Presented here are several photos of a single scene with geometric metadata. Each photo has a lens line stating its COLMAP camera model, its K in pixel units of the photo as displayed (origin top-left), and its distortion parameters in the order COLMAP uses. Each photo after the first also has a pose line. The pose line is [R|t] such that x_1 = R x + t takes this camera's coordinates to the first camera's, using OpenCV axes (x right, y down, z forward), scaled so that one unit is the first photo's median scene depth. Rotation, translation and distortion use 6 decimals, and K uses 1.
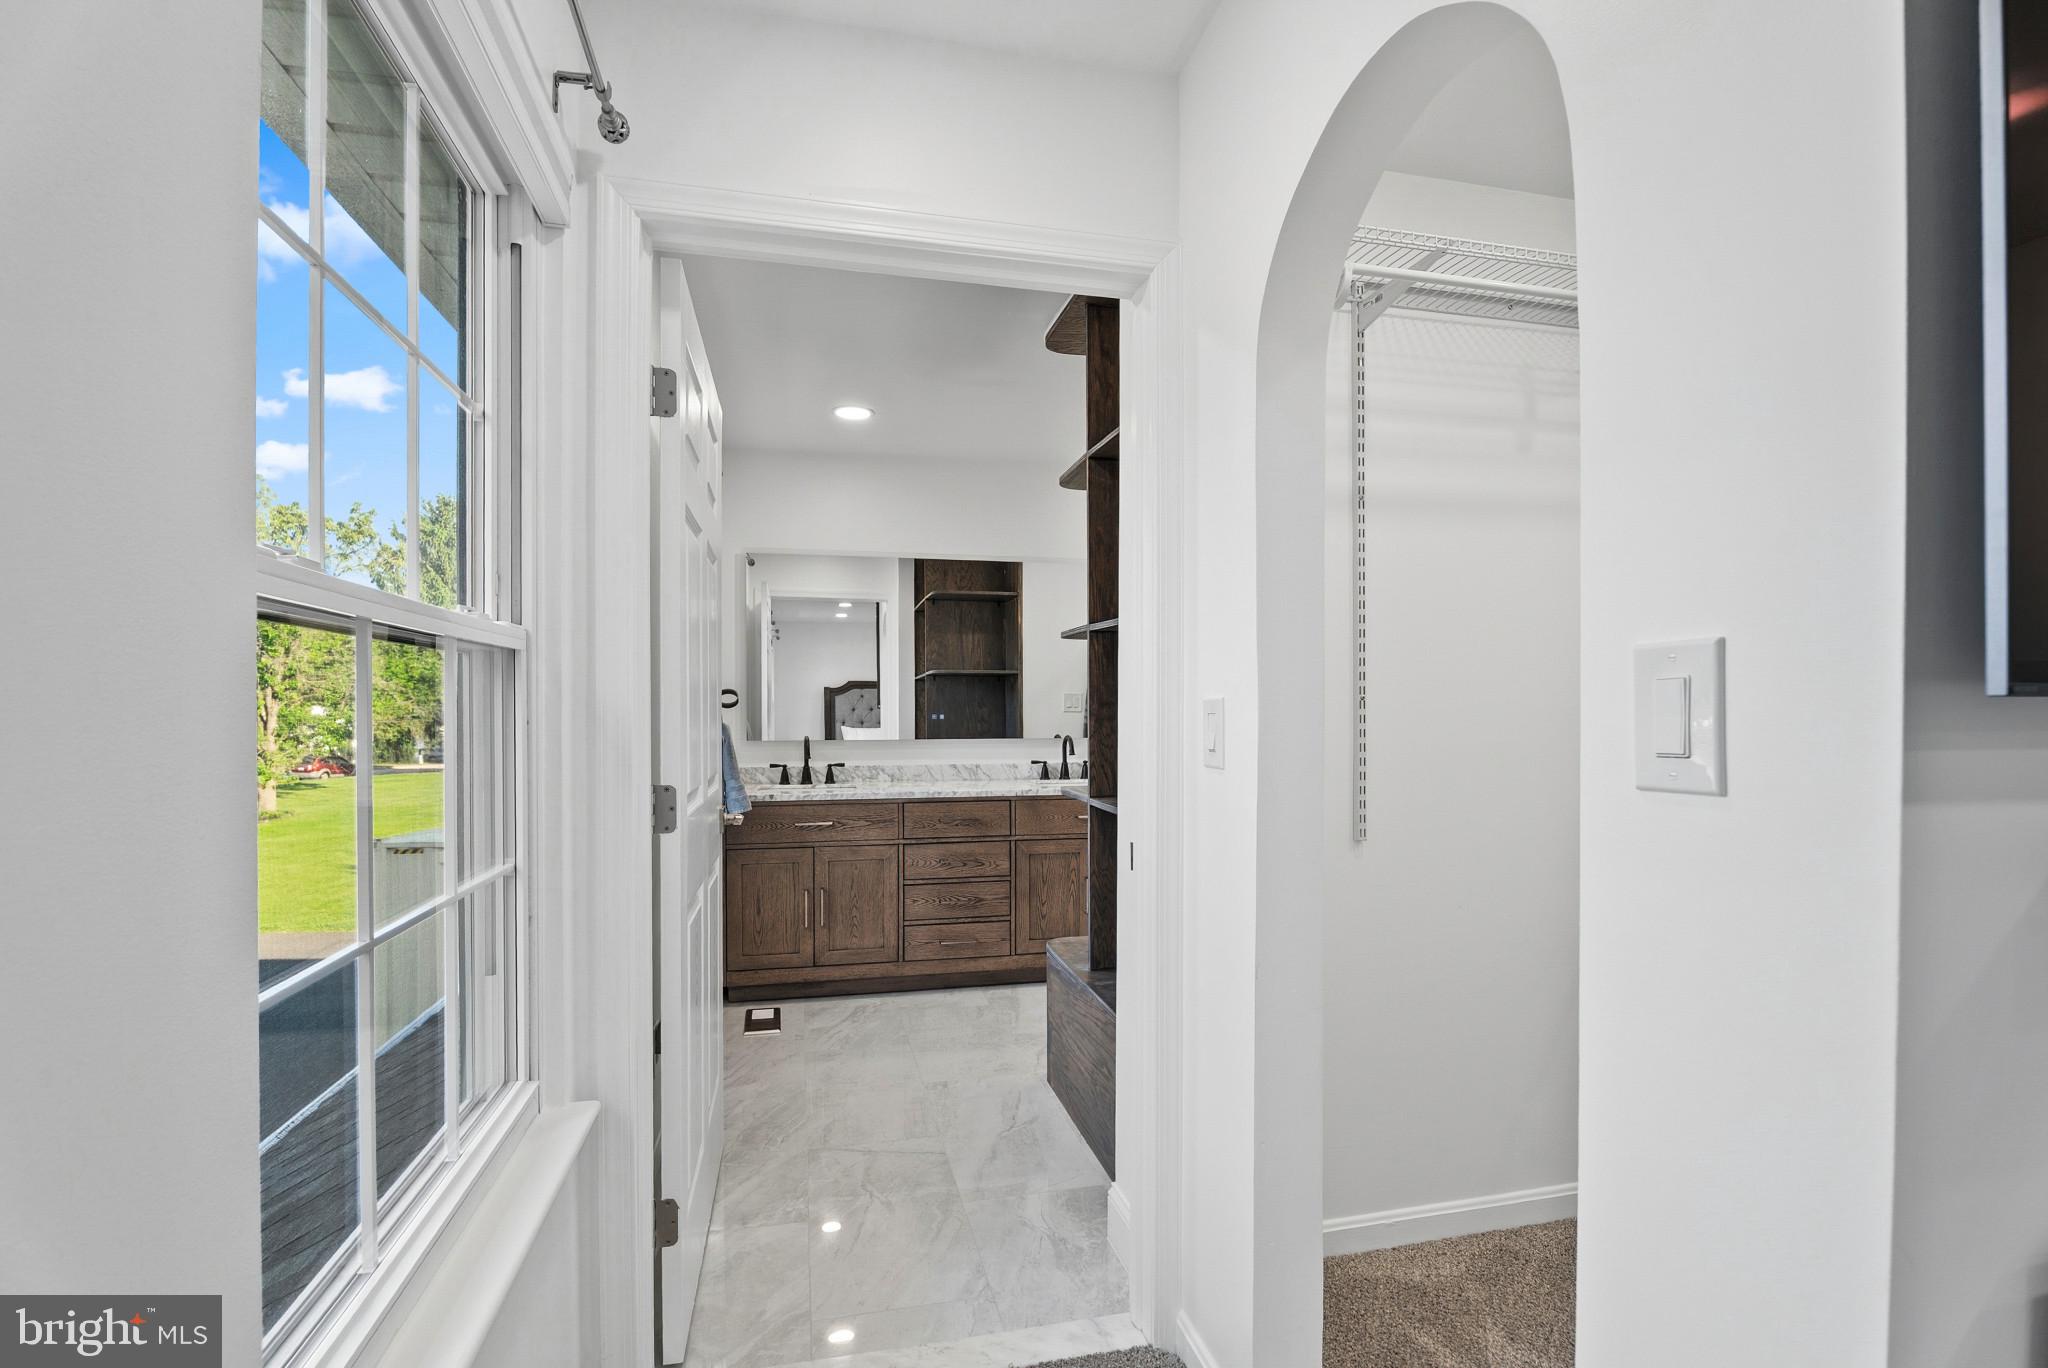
lens RADIAL K [[947.8, 0, 1023.6], [0, 947.8, 699.1], [0, 0, 1]] dist [-0.011488, -0.000407]
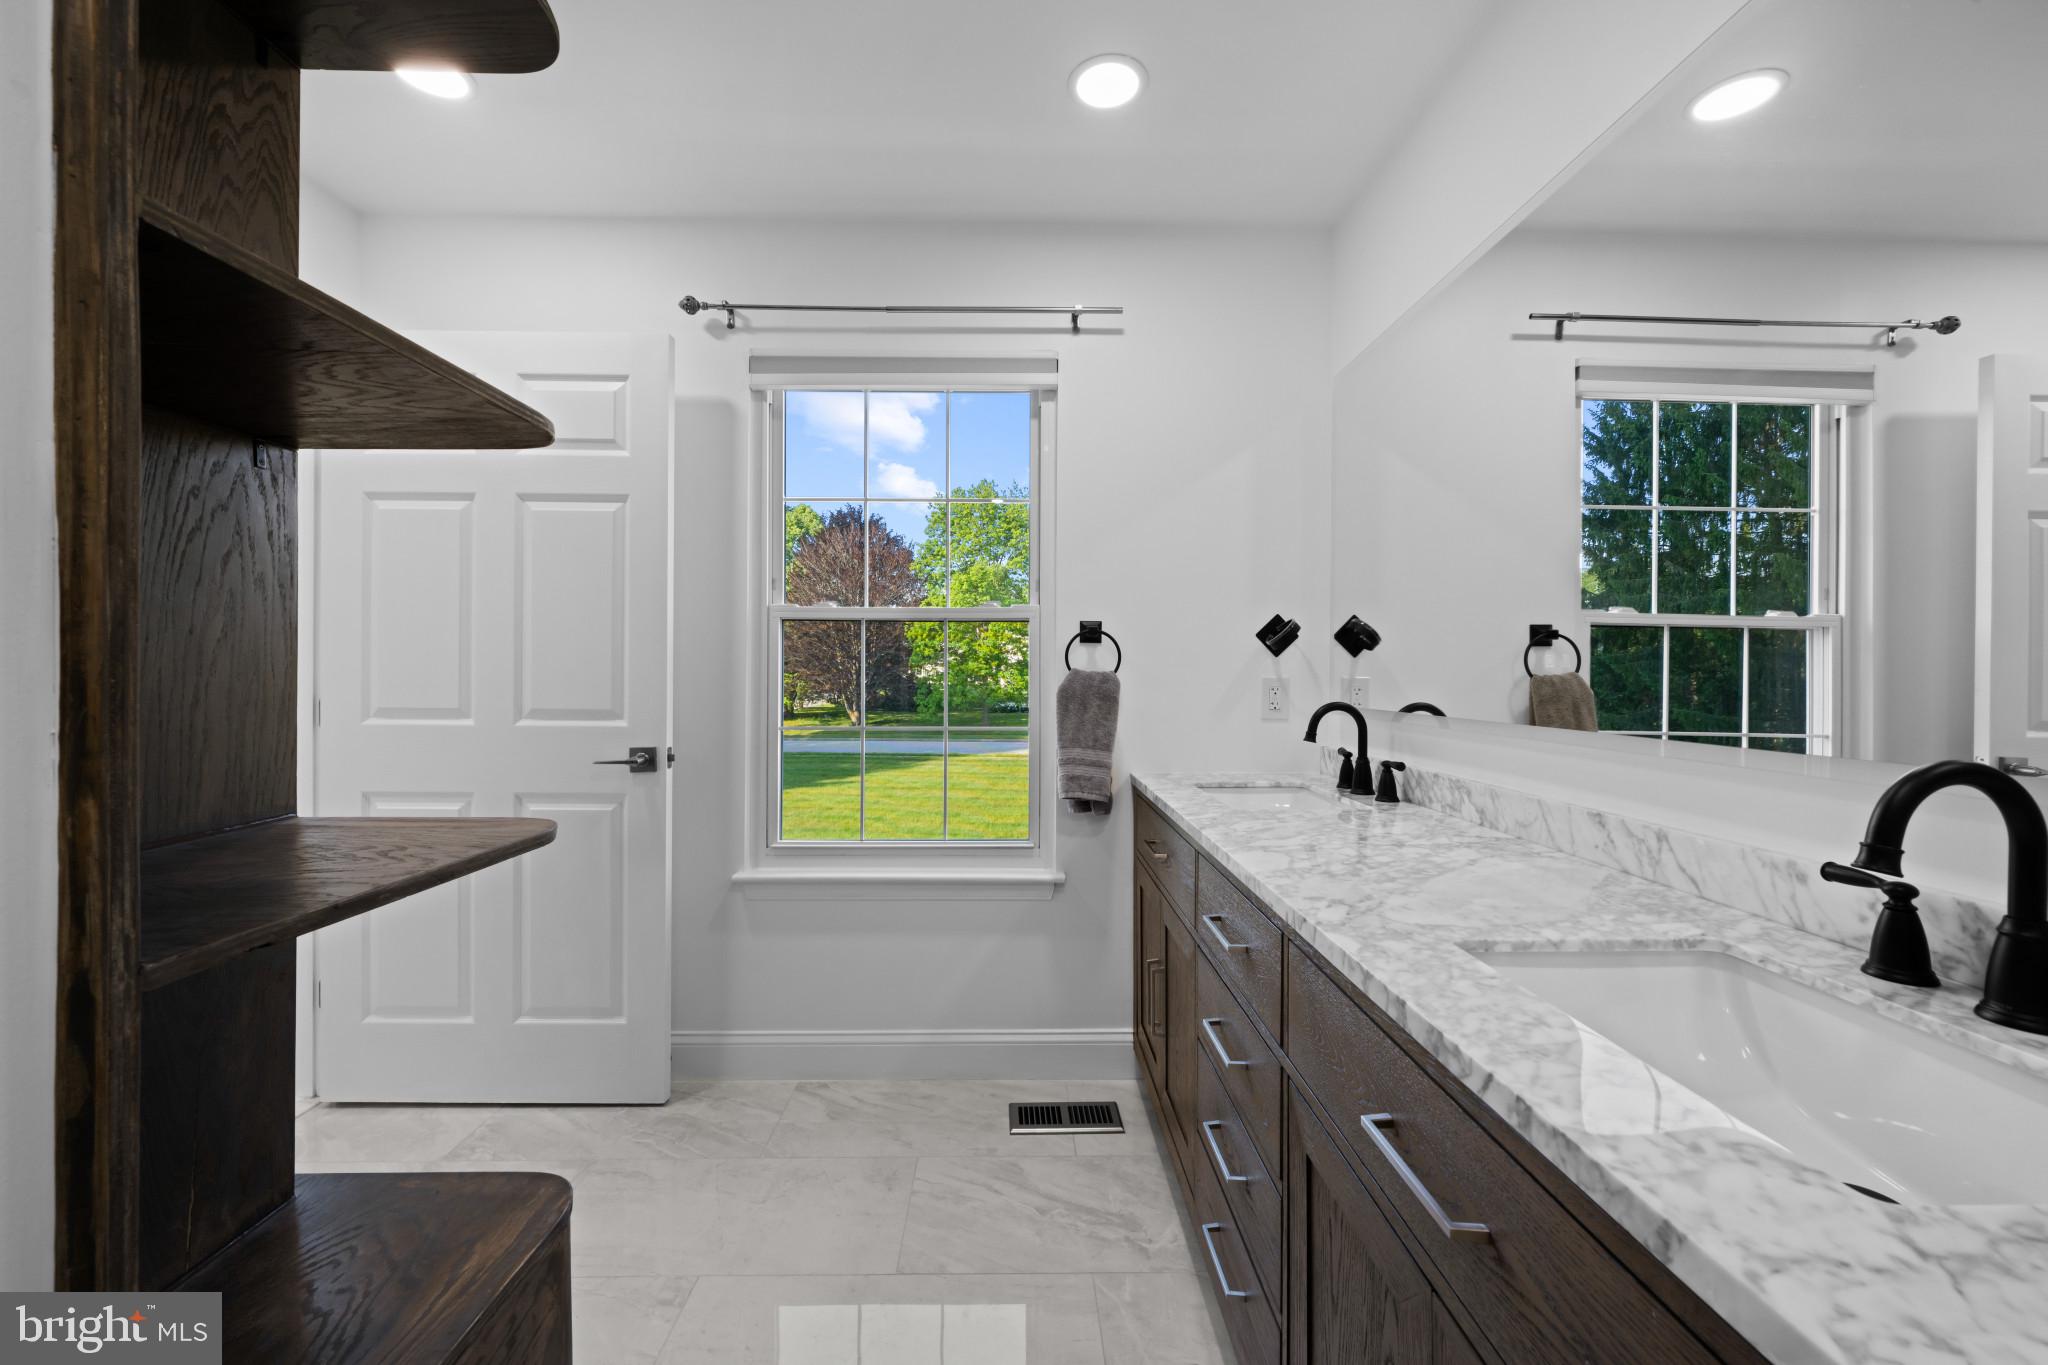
lens RADIAL K [[798.7, 0, 1023.9], [0, 798.7, 679.2], [0, 0, 1]] dist [-0.002410, -0.000006]
pose [[-0.206194, 0.010544, -0.978454, 0.259669], [-0.005701, 0.999912, 0.011976, 0.028301], [0.978495, 0.008048, -0.206115, 1.039240]]
